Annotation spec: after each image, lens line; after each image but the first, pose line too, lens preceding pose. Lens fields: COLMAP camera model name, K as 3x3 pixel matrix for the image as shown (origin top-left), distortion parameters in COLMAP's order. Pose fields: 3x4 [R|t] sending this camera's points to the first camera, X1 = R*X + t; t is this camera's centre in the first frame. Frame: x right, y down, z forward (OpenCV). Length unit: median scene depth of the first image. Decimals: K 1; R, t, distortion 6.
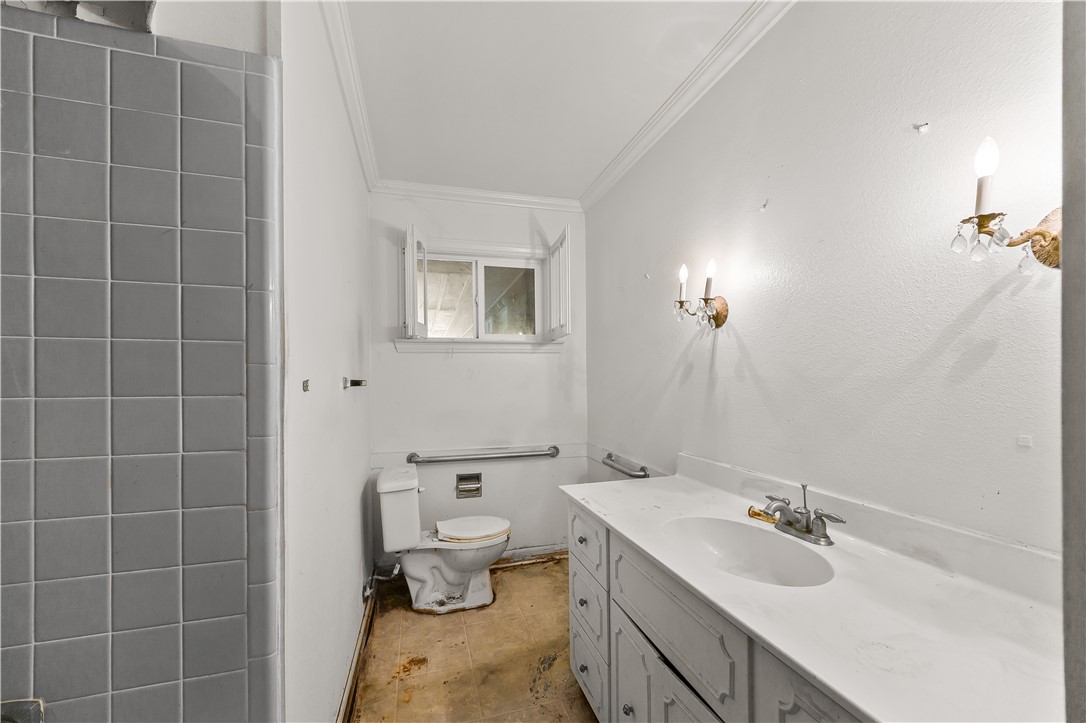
lens RADIAL K [[425.3, 0, 544.0], [0, 425.3, 383.3], [0, 0, 1]] dist [-0.002452, -0.000055]
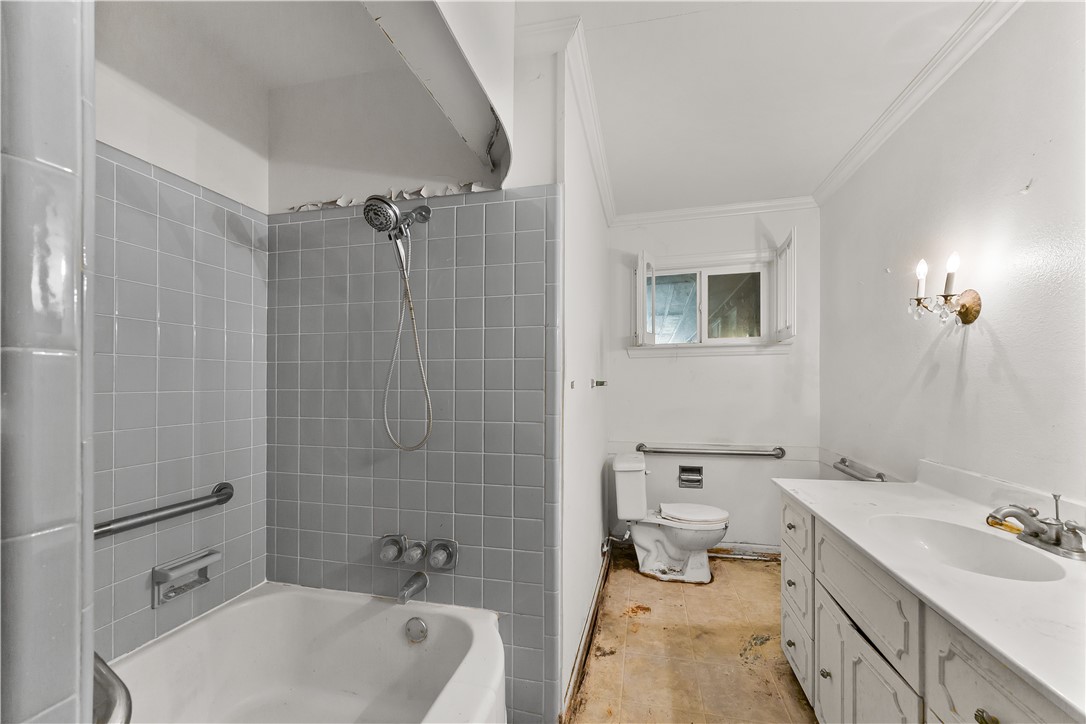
lens RADIAL K [[422.2, 0, 544.7], [0, 422.2, 398.2], [0, 0, 1]] dist [-0.001314, 0.000013]
pose [[0.865464, 0.019988, -0.500573, 0.075710], [-0.003988, 0.999447, 0.033013, 0.002840], [0.500956, -0.026575, 0.865065, -0.248352]]
